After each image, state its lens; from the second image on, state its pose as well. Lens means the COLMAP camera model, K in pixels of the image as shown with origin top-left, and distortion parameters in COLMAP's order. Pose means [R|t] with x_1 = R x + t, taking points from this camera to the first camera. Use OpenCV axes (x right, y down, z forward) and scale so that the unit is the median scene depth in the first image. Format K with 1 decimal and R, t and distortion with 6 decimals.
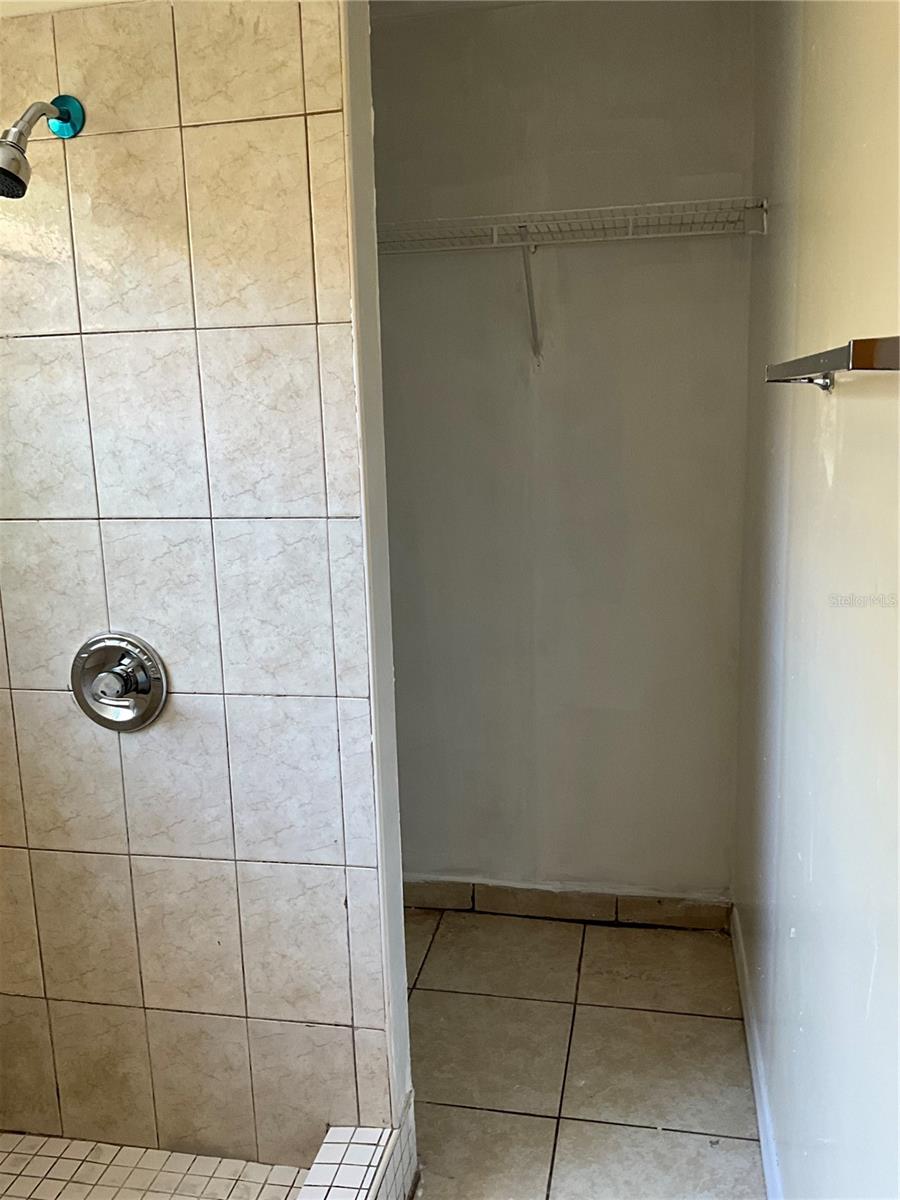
lens RADIAL K [[997.8, 0, 450.0], [0, 997.8, 600.0], [0, 0, 1]] dist [0.051595, -0.123595]
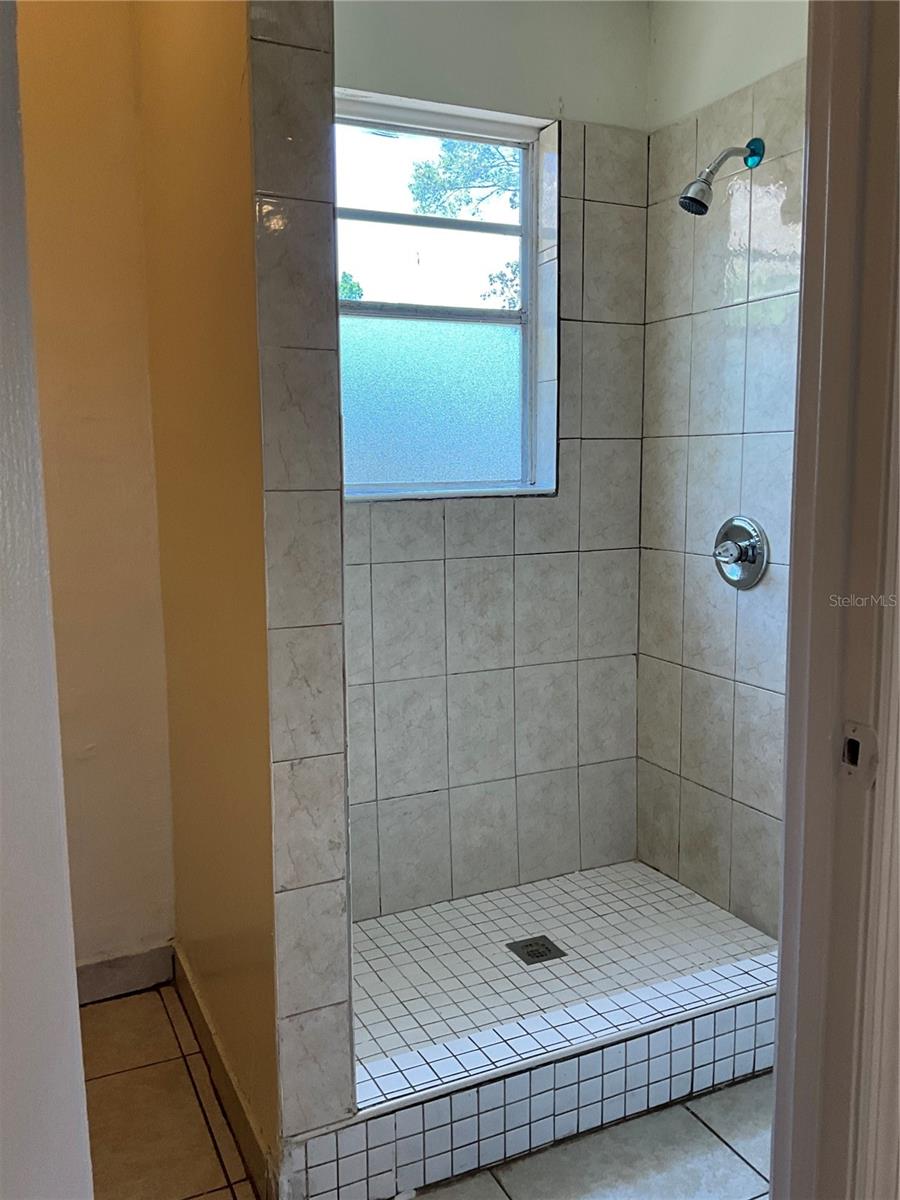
lens RADIAL K [[999.4, 0, 448.7], [0, 999.4, 605.7], [0, 0, 1]] dist [0.113681, -0.215174]
pose [[0.585683, 0.135932, -0.799061, 0.559009], [-0.156475, 0.986254, 0.053087, 0.142878], [0.795293, 0.093941, 0.598902, -0.160398]]
